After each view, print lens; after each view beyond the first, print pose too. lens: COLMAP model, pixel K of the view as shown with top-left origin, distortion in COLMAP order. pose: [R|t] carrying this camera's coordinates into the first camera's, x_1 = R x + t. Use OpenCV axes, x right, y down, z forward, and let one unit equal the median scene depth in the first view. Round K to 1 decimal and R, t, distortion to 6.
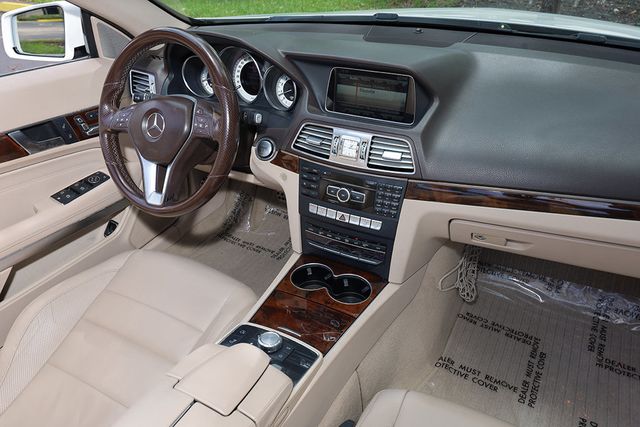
lens RADIAL K [[462.9, 0, 321.1], [0, 462.9, 215.7], [0, 0, 1]] dist [-0.003135, 0.002949]
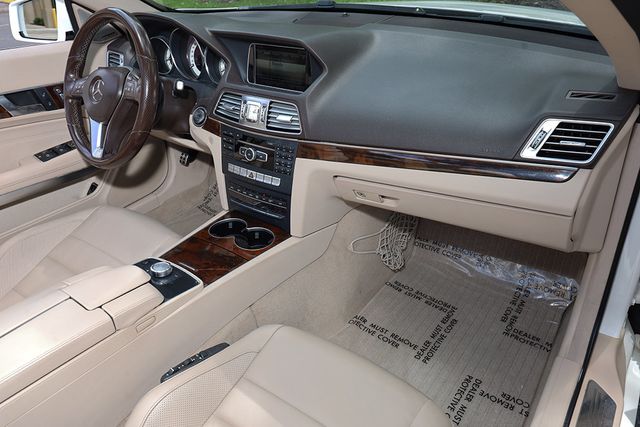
lens RADIAL K [[462.9, 0, 319.3], [0, 462.9, 213.4], [0, 0, 1]] dist [-0.003135, 0.002949]
pose [[0.991556, 0.049687, -0.119787, 0.330883], [-0.051531, 0.998595, -0.012348, 0.096933], [0.119005, 0.018417, 0.992723, -0.098377]]
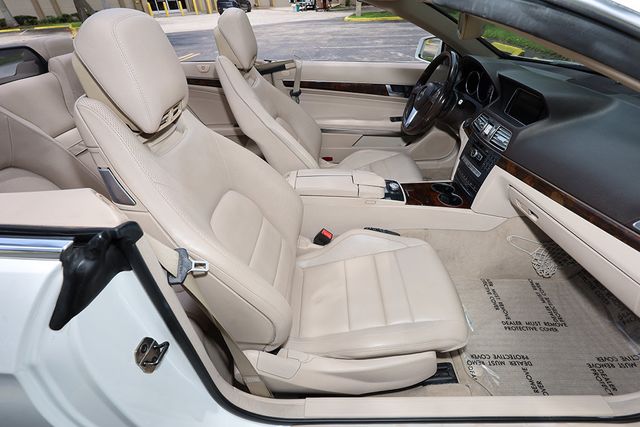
lens RADIAL K [[293.2, 0, 320.4], [0, 293.2, 212.9], [0, 0, 1]] dist [-0.002489, 0.000029]
pose [[0.473125, 0.530243, -0.703559, 0.663790], [-0.460287, 0.829708, 0.315785, 0.063432], [0.751191, 0.174434, 0.636620, -0.177244]]
